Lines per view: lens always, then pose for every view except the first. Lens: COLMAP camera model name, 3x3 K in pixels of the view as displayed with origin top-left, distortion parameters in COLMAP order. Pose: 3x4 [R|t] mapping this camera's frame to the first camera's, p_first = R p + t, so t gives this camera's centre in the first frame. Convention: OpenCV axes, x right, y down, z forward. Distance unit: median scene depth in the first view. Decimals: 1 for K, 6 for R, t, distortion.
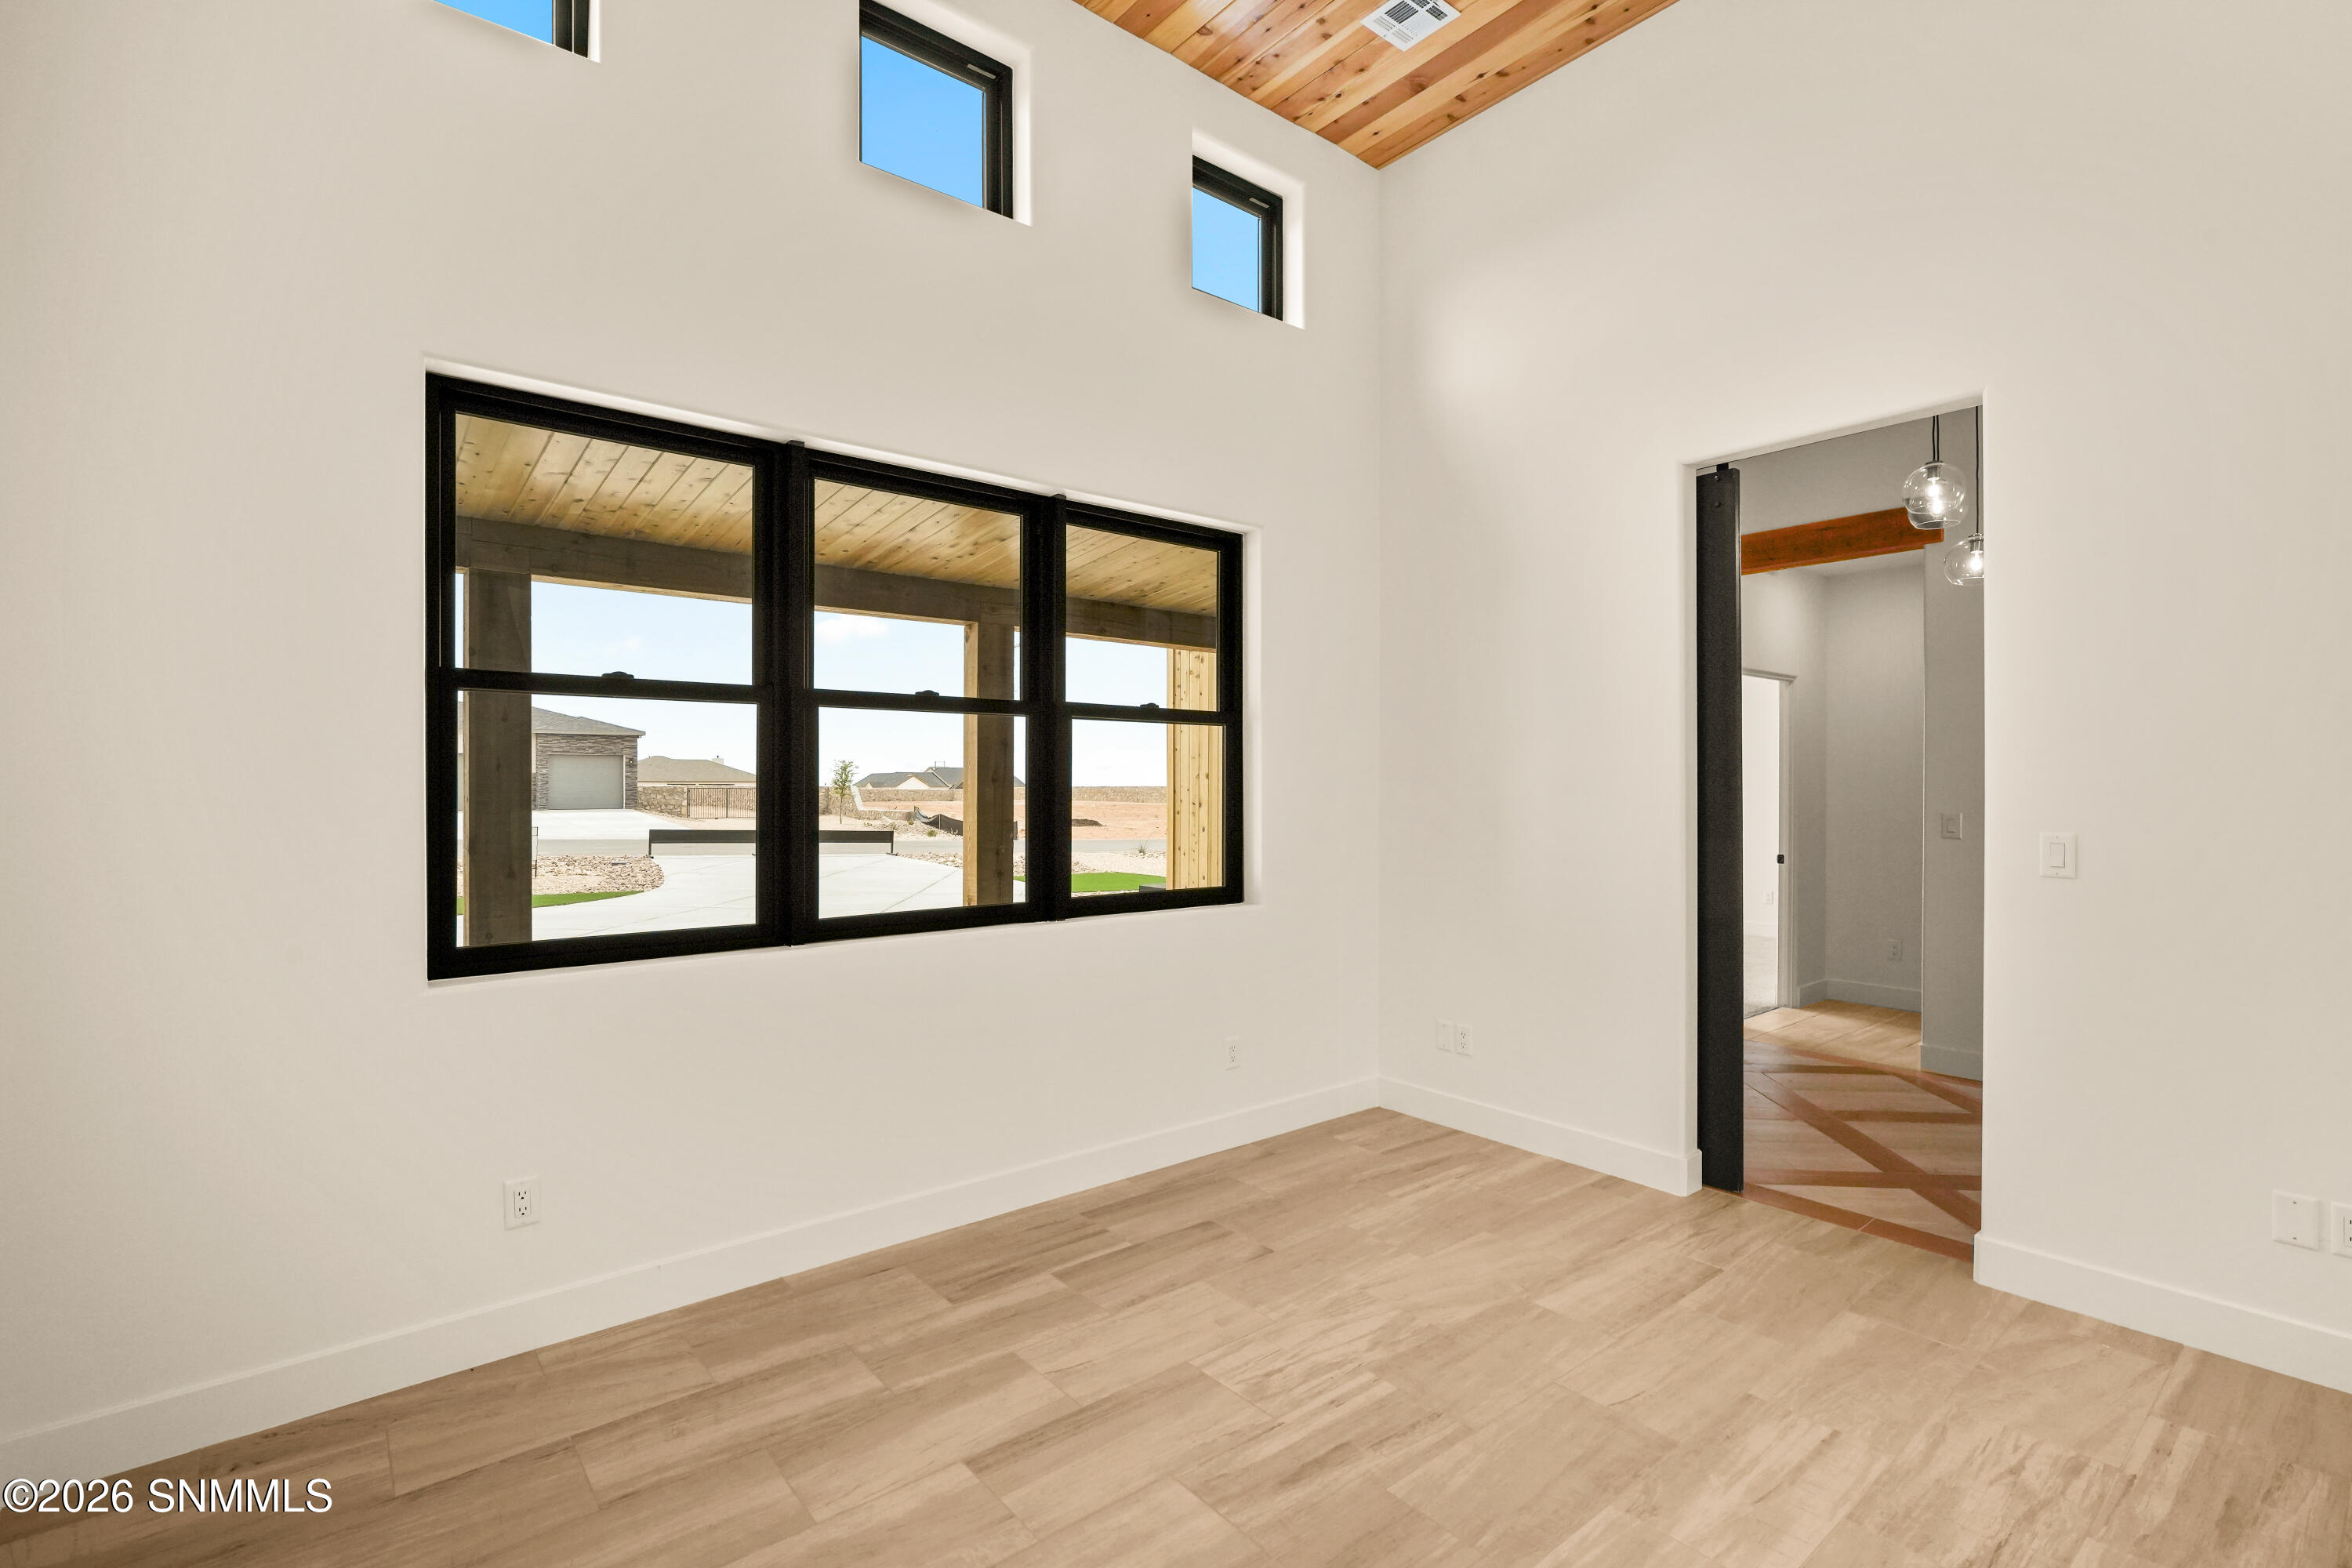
lens RADIAL K [[1051.6, 0, 1186.6], [0, 1051.6, 788.2], [0, 0, 1]] dist [-0.010514, 0.003863]
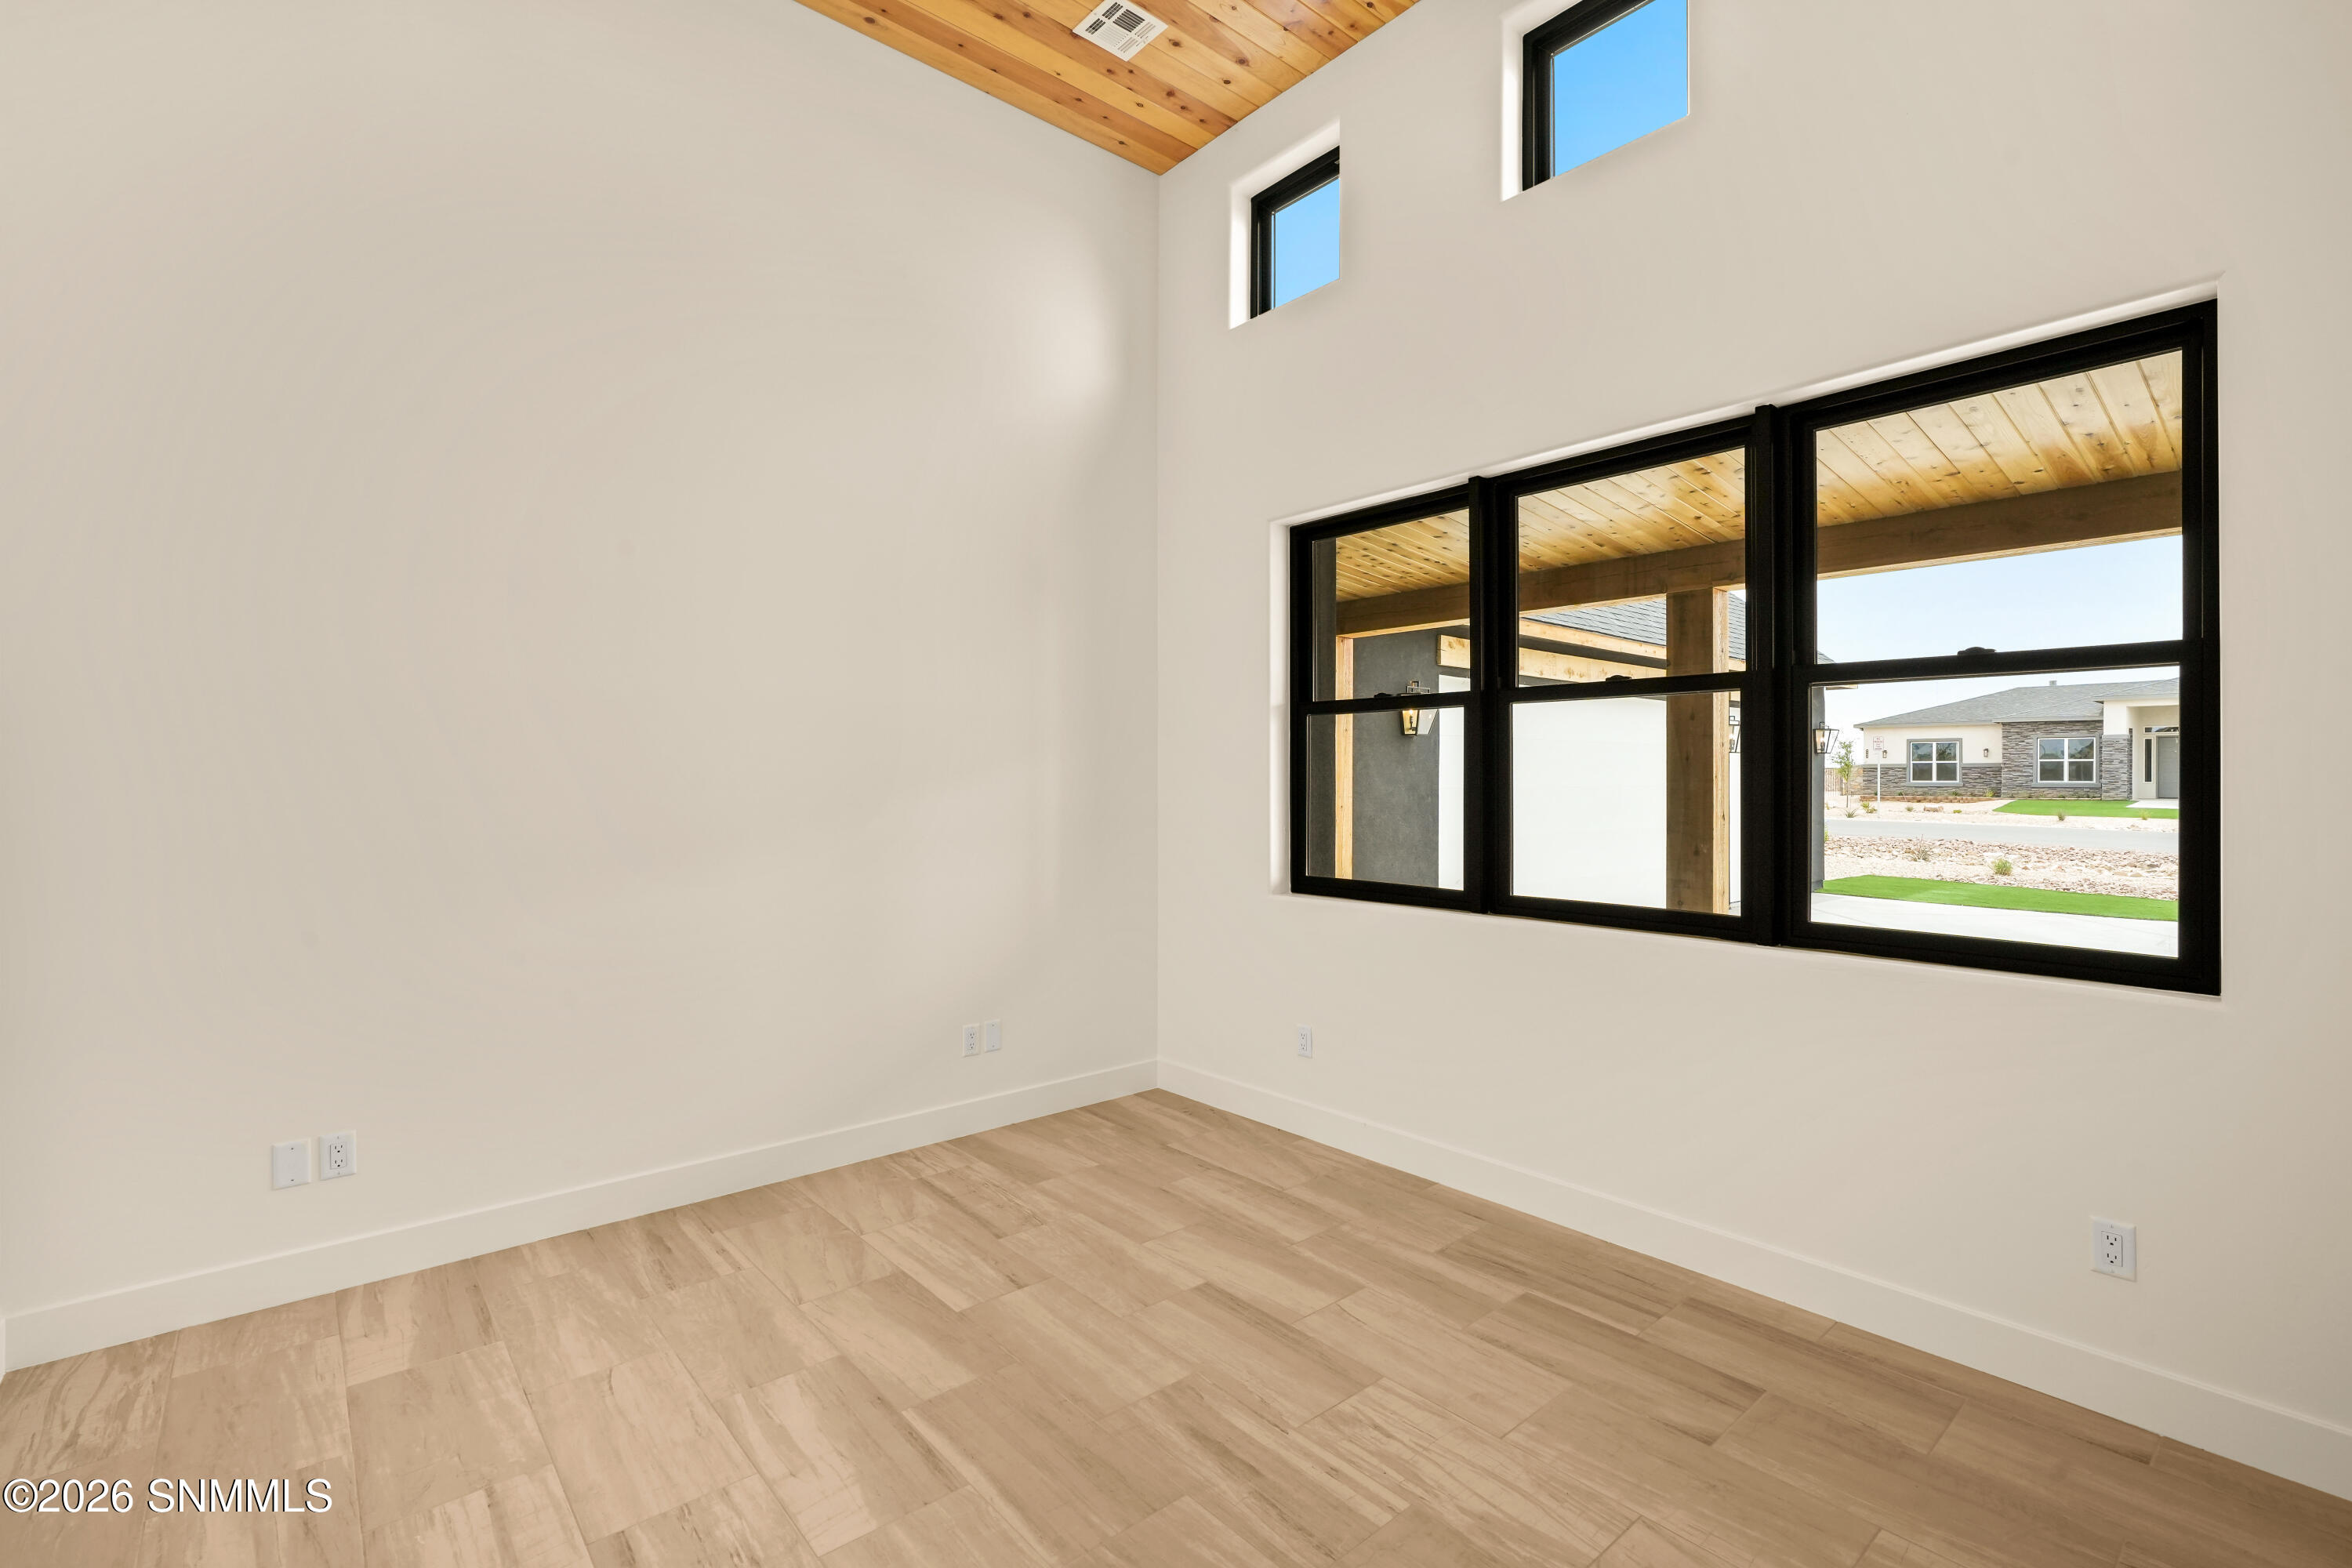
lens RADIAL K [[1051.6, 0, 1186.0], [0, 1051.6, 771.4], [0, 0, 1]] dist [-0.010514, 0.003863]
pose [[0.034978, -0.003199, -0.999383, 0.876301], [-0.000865, 0.999994, -0.003231, -0.002294], [0.999388, 0.000977, 0.034975, 0.721879]]
